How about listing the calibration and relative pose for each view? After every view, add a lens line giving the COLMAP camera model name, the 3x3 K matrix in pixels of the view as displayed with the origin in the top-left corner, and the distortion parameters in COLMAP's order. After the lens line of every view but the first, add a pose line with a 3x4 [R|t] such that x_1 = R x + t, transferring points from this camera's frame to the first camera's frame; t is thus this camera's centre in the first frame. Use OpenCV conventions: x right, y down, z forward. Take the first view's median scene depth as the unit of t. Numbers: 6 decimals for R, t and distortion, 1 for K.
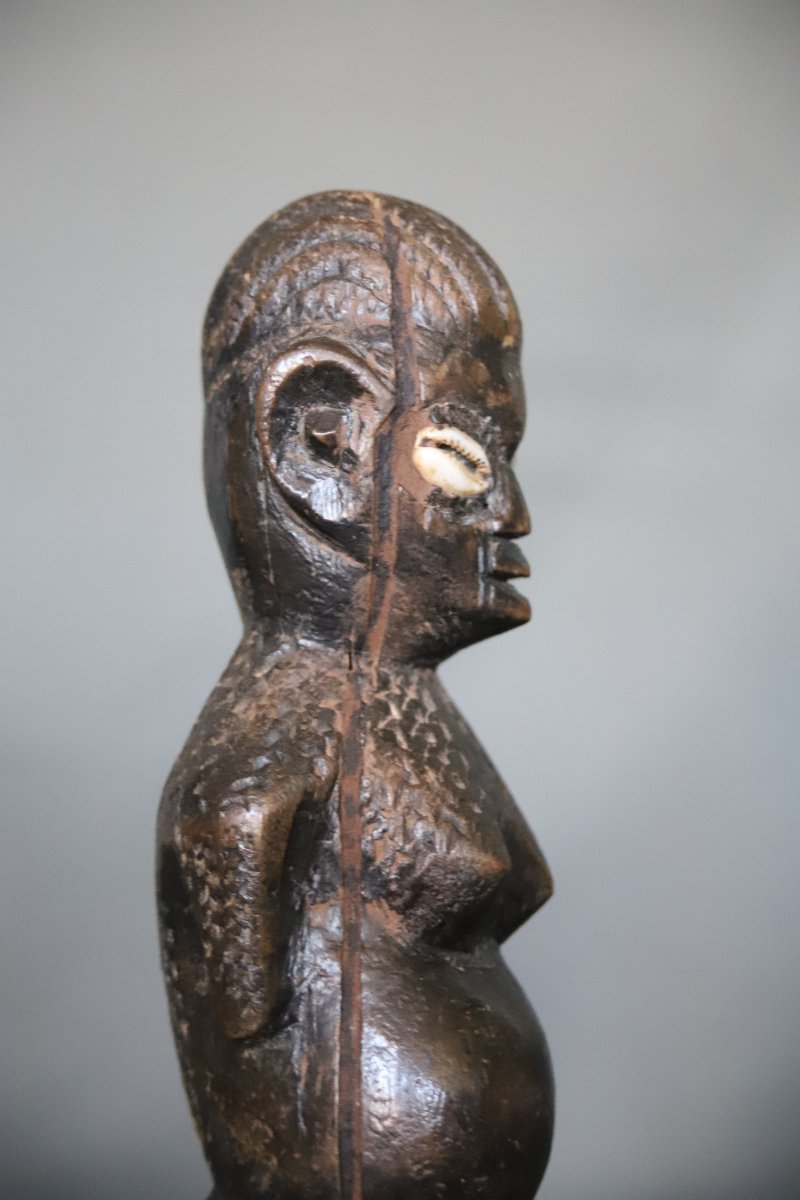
lens RADIAL K [[2393.9, 0, 404.9], [0, 2393.9, 597.1], [0, 0, 1]] dist [0.168684, 0.000000]
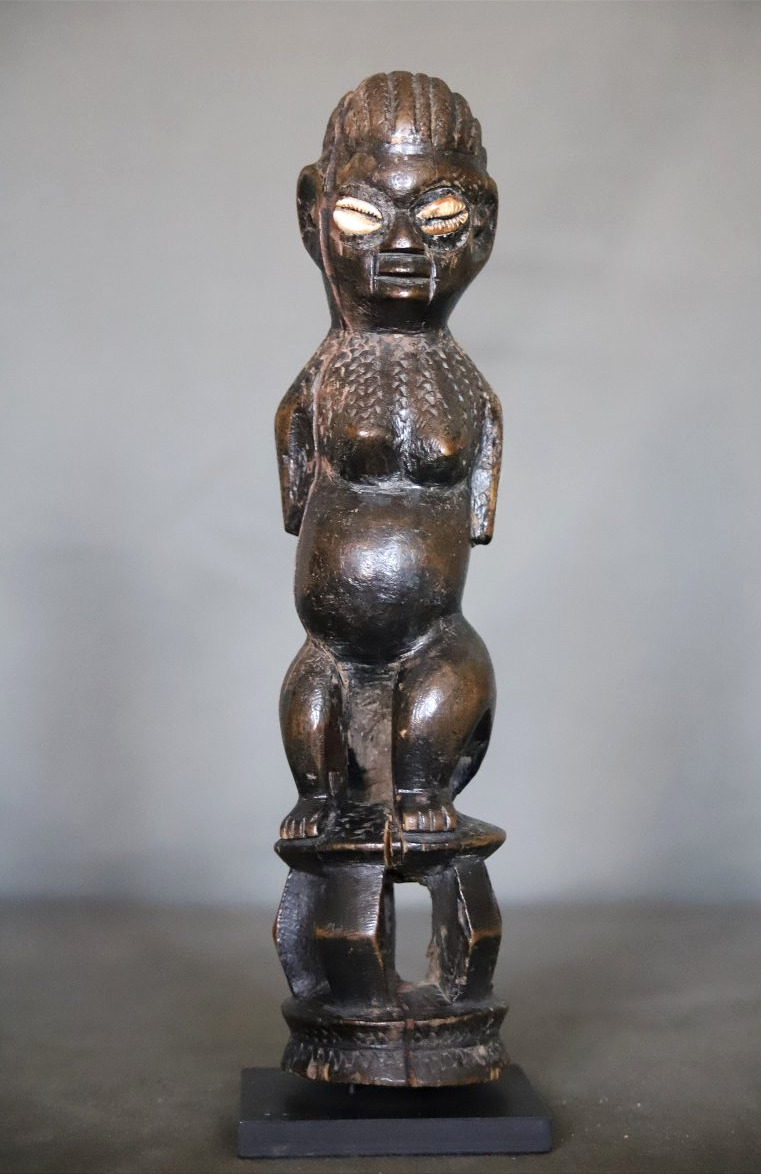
lens RADIAL K [[2475.3, 0, 409.1], [0, 2475.3, 564.6], [0, 0, 1]] dist [0.226858, 0.000000]
pose [[0.448923, -0.048458, -0.892256, 1.728415], [0.033424, 0.998740, -0.037424, 0.282835], [0.892945, -0.013022, 0.449977, 0.187174]]
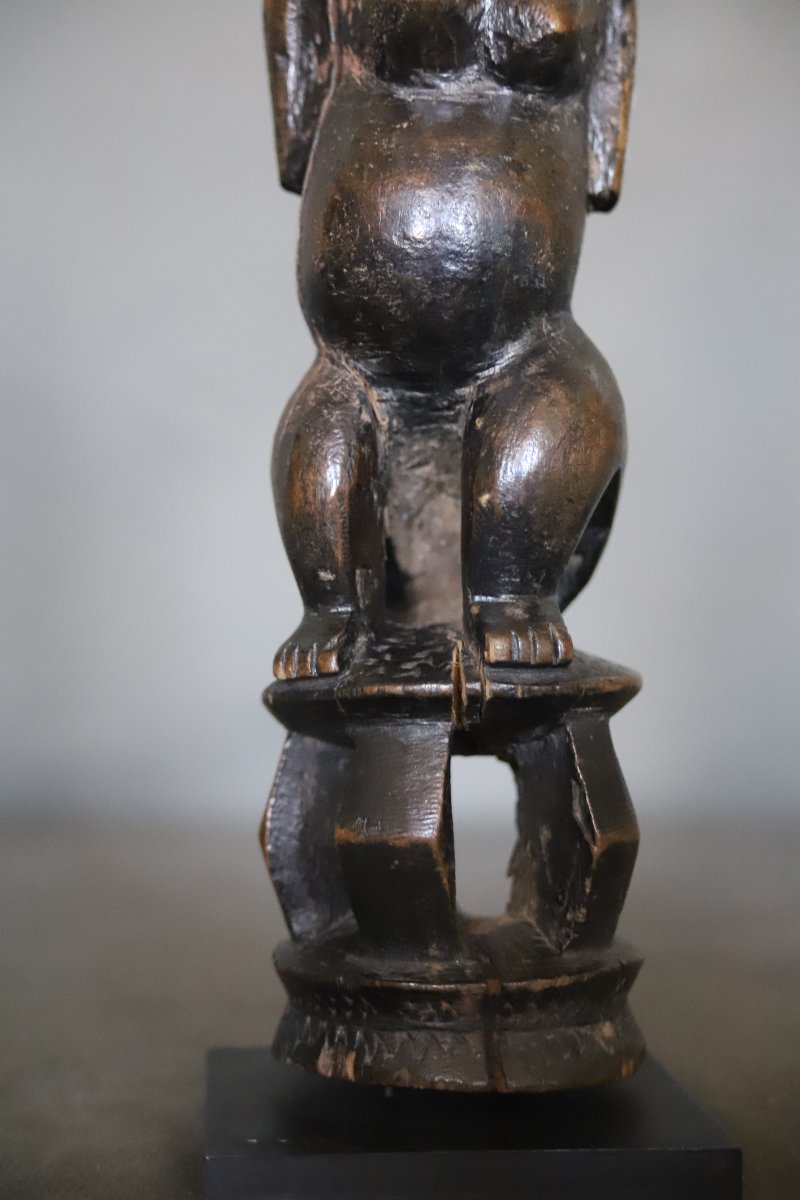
lens RADIAL K [[2212.2, 0, 399.0], [0, 2212.2, 598.6], [0, 0, 1]] dist [0.122202, 0.000000]
pose [[0.470886, -0.023125, -0.881891, 0.906115], [0.027391, 0.999558, -0.011586, 0.393369], [0.881769, -0.018700, 0.471311, 0.522672]]
